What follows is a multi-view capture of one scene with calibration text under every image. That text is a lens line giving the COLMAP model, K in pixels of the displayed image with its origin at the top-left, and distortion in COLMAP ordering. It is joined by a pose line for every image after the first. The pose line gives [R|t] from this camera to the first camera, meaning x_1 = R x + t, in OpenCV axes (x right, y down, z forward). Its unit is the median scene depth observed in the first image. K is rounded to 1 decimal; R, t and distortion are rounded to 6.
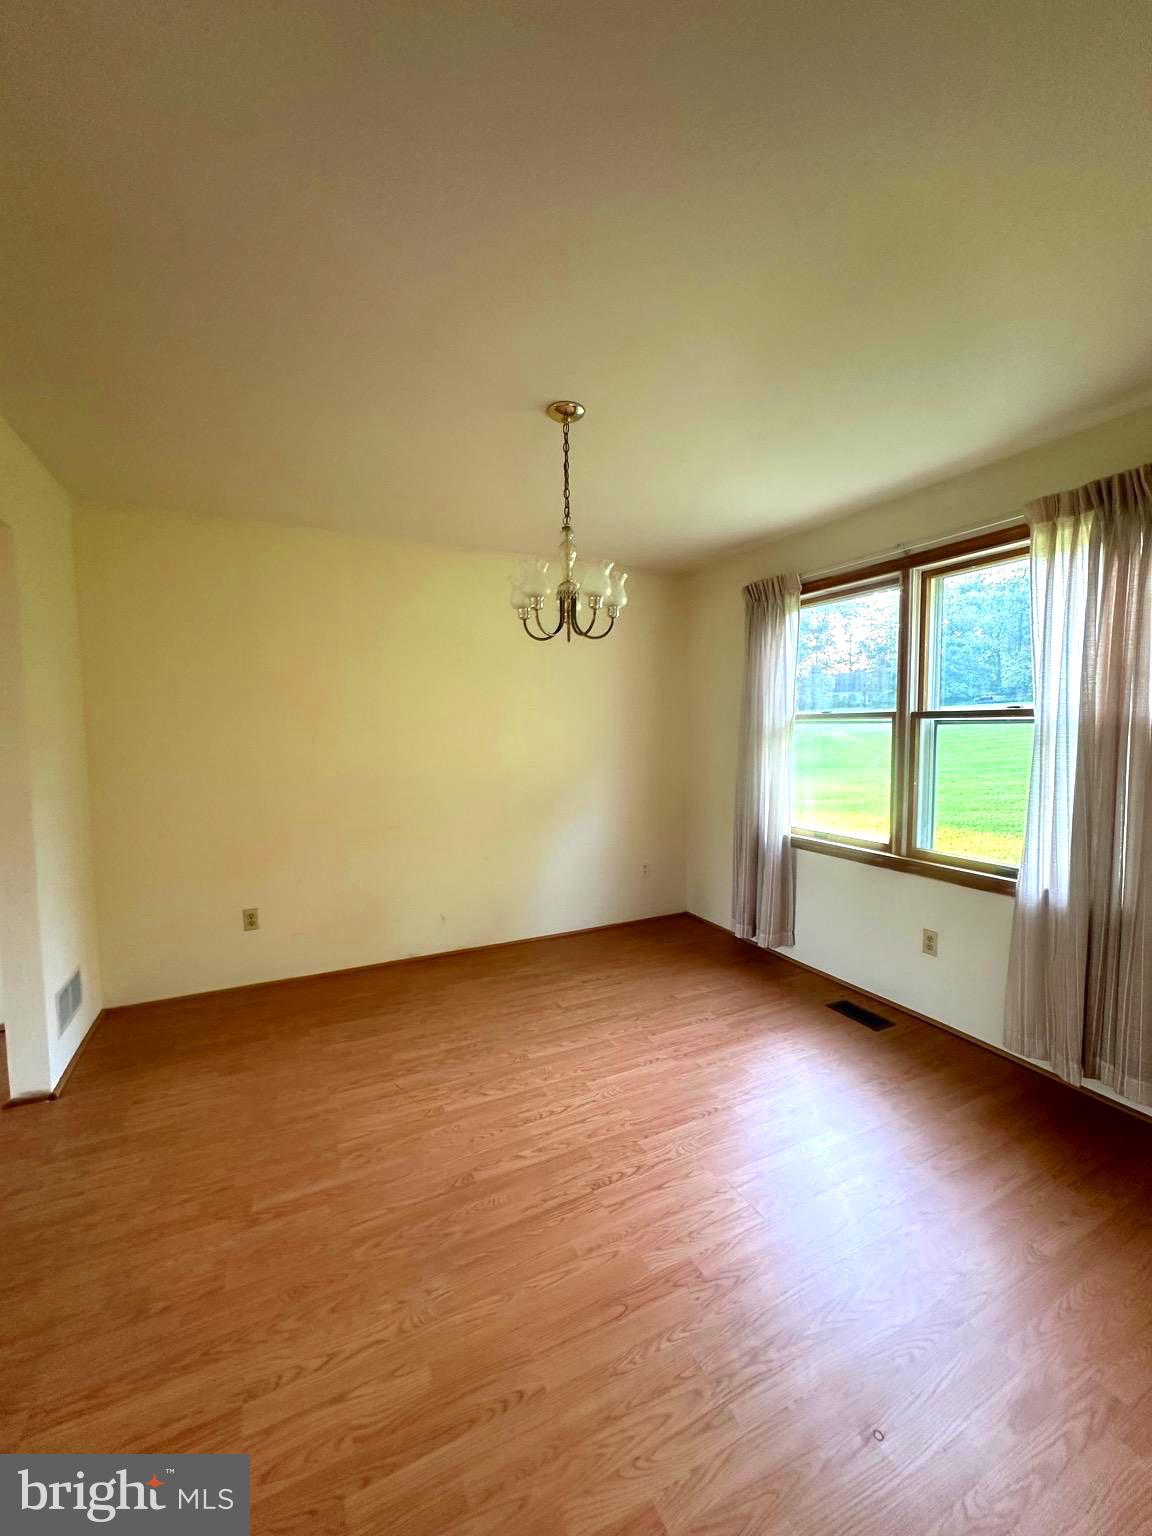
lens RADIAL K [[615.4, 0, 582.3], [0, 615.4, 764.7], [0, 0, 1]] dist [-0.000141, 0.000342]
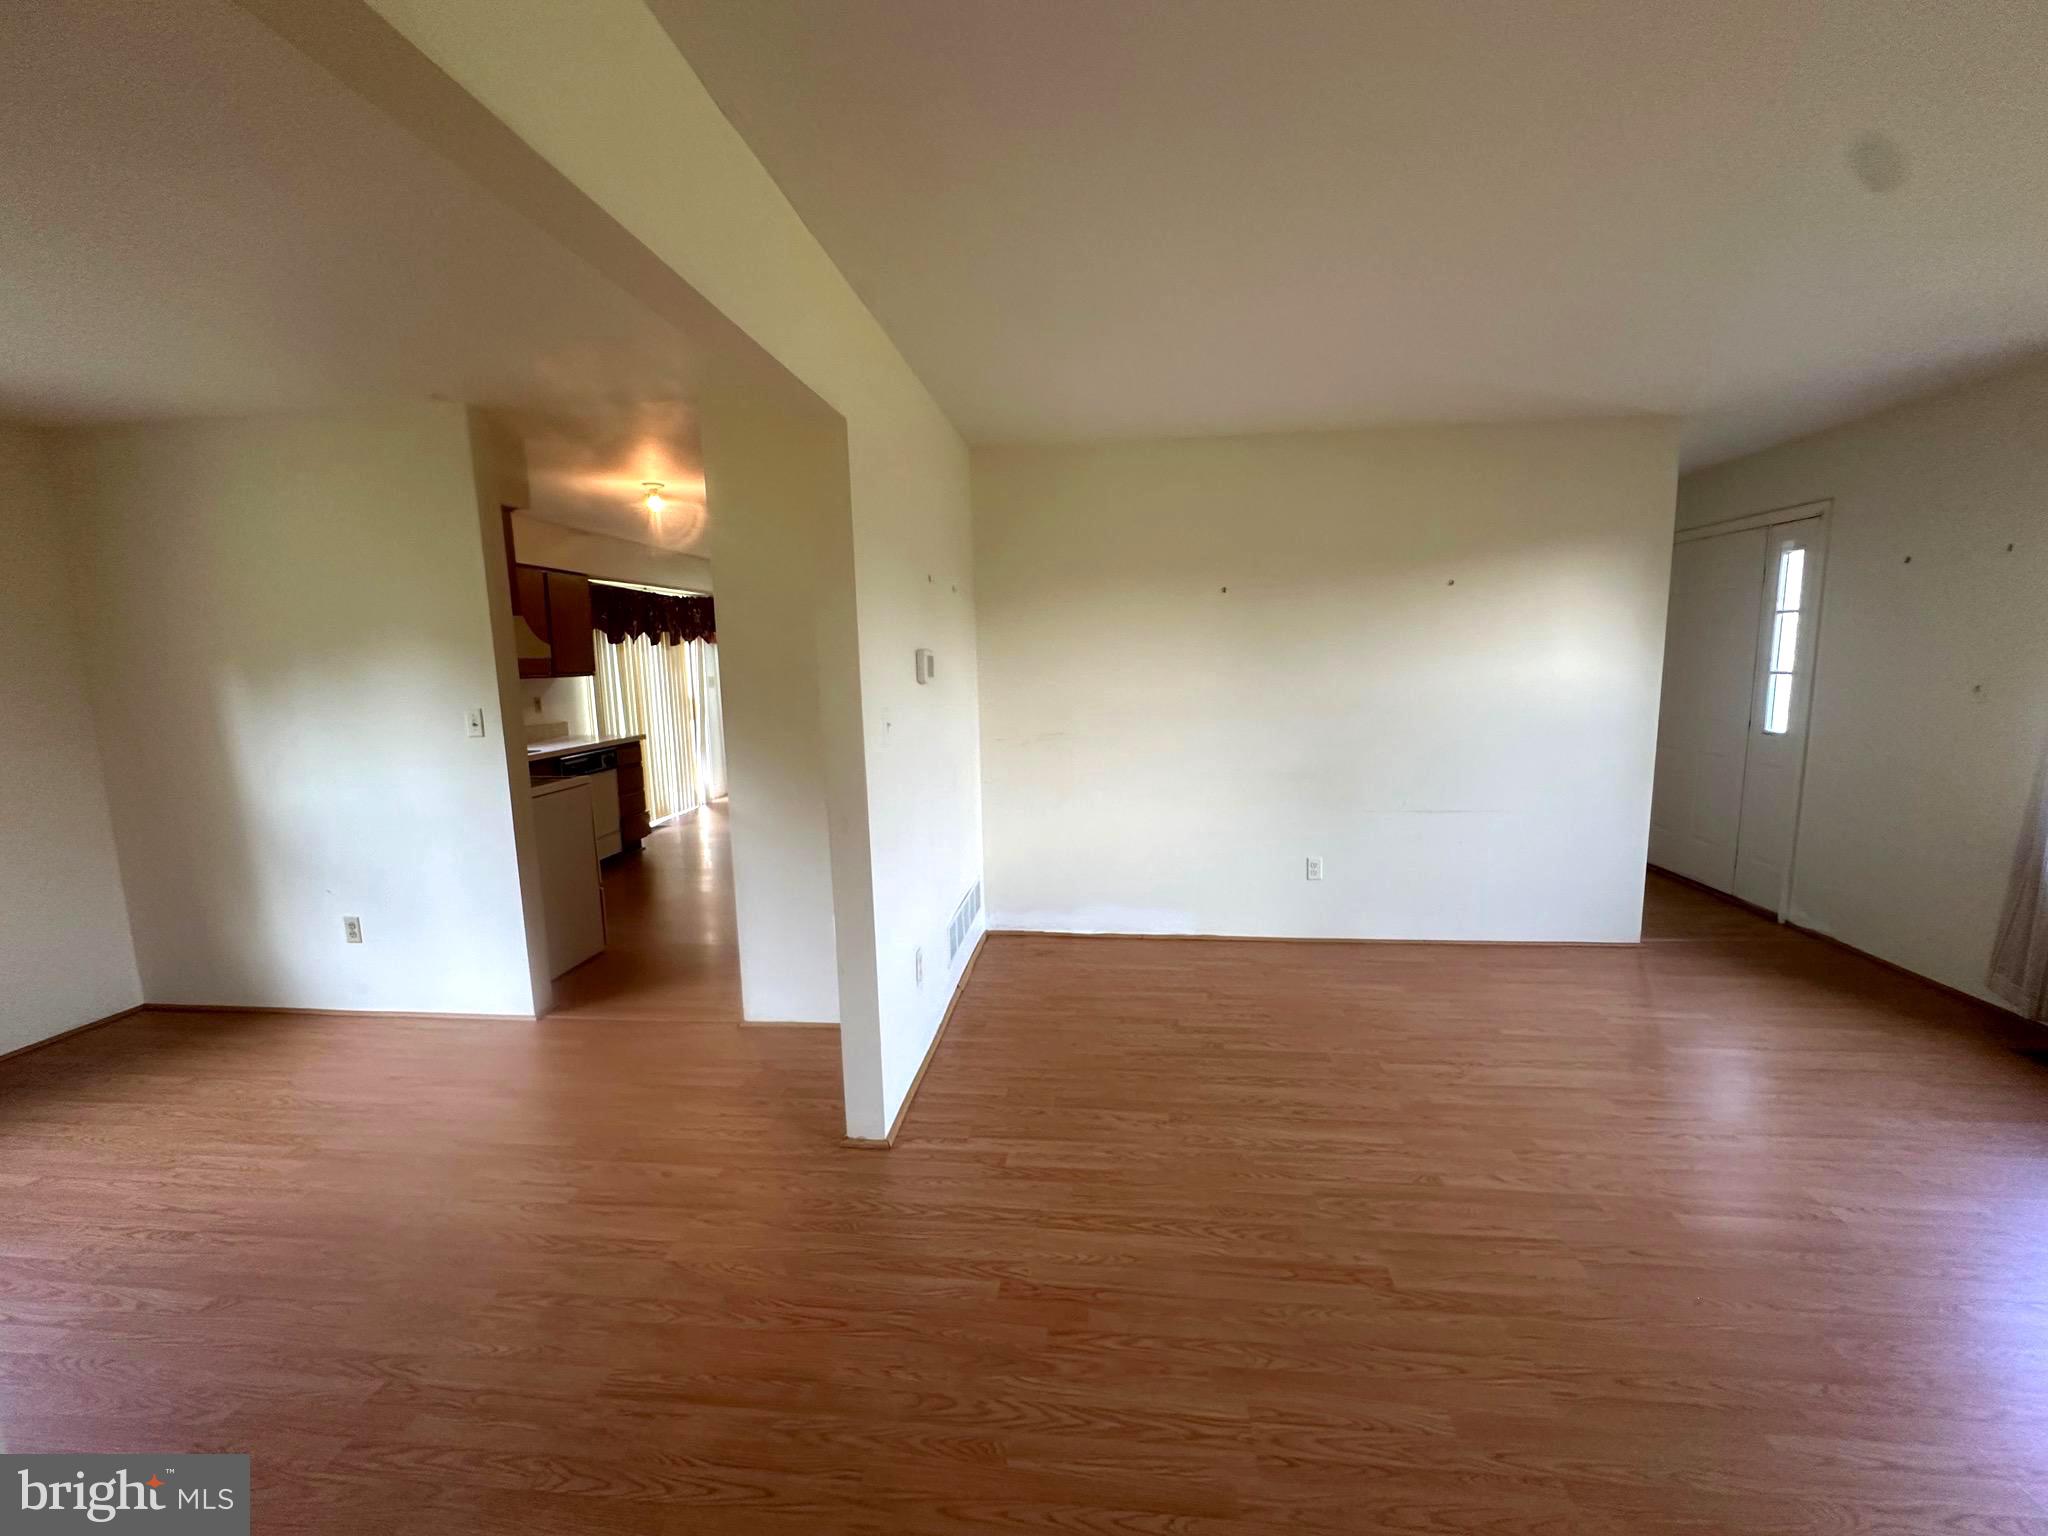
lens RADIAL K [[820.5, 0, 1029.2], [0, 820.5, 767.0], [0, 0, 1]] dist [-0.000141, 0.000342]
pose [[-0.842012, -0.044393, 0.537629, -1.419474], [0.064020, 0.981342, 0.181298, -0.088452], [-0.535647, 0.187074, -0.823460, 1.075379]]
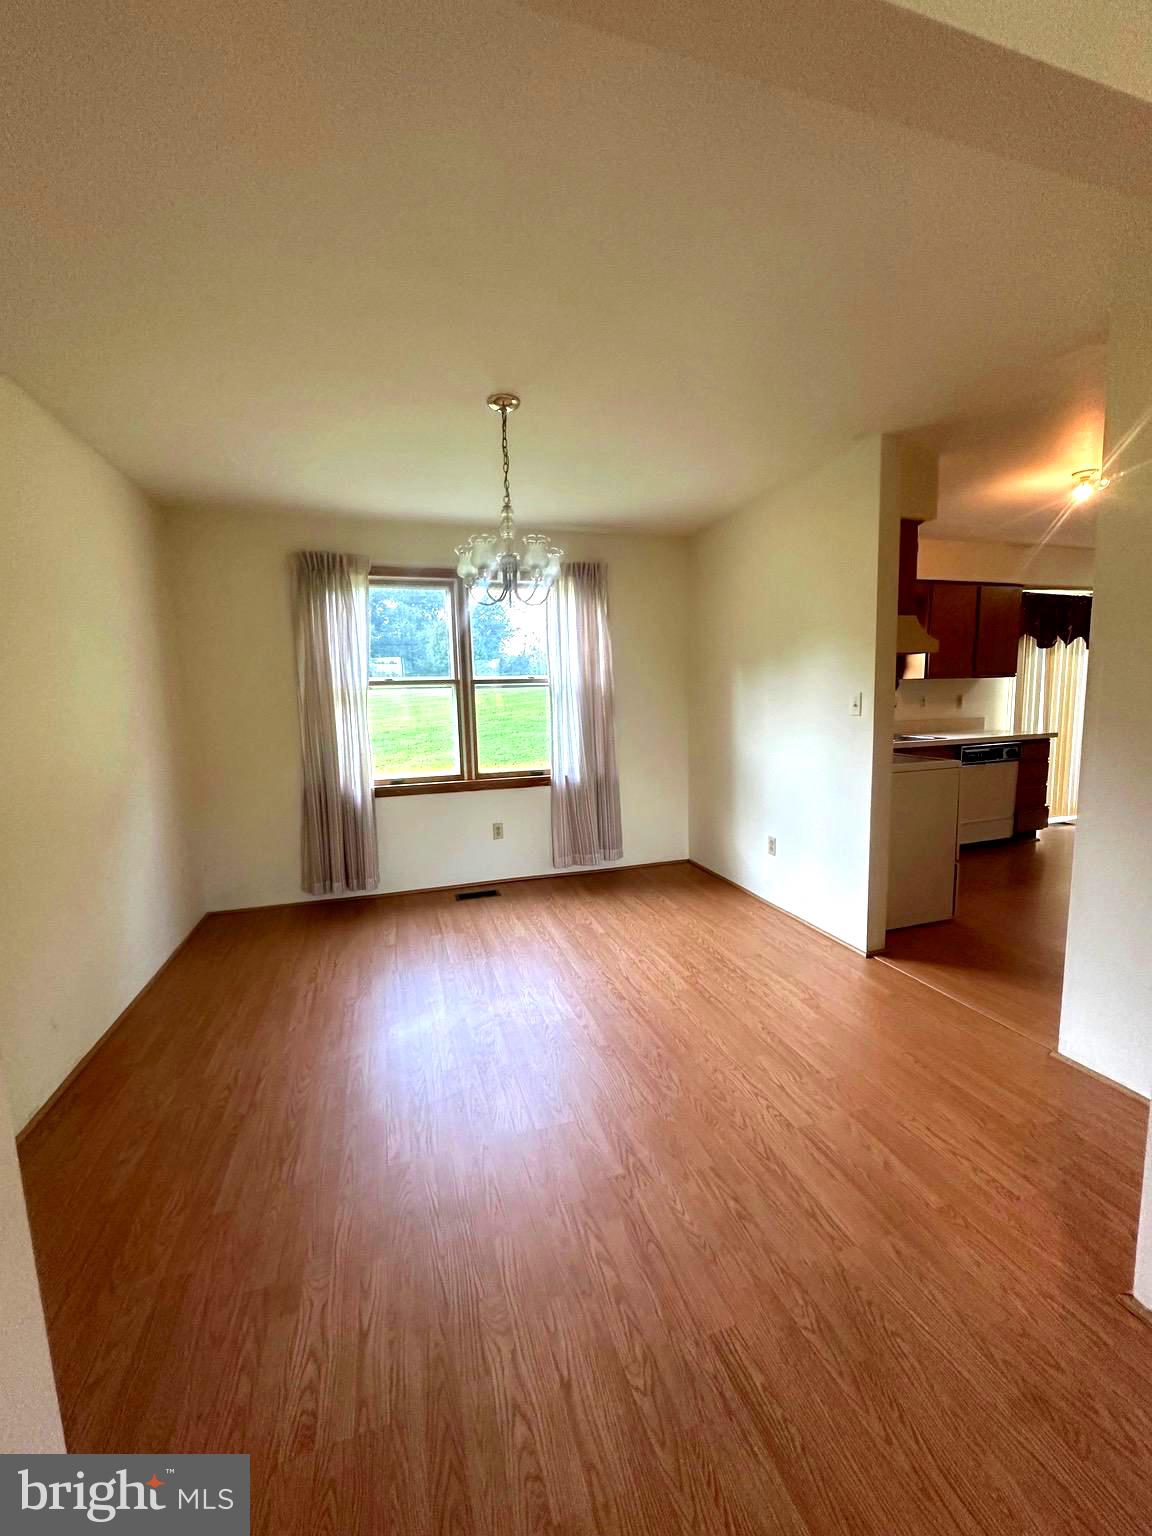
lens RADIAL K [[615.4, 0, 574.2], [0, 615.4, 768.0], [0, 0, 1]] dist [-0.000141, 0.000342]
pose [[0.160489, -0.112196, 0.980640, -1.222465], [0.084379, 0.991441, 0.099622, -0.004480], [-0.983424, 0.066757, 0.168582, 0.749115]]
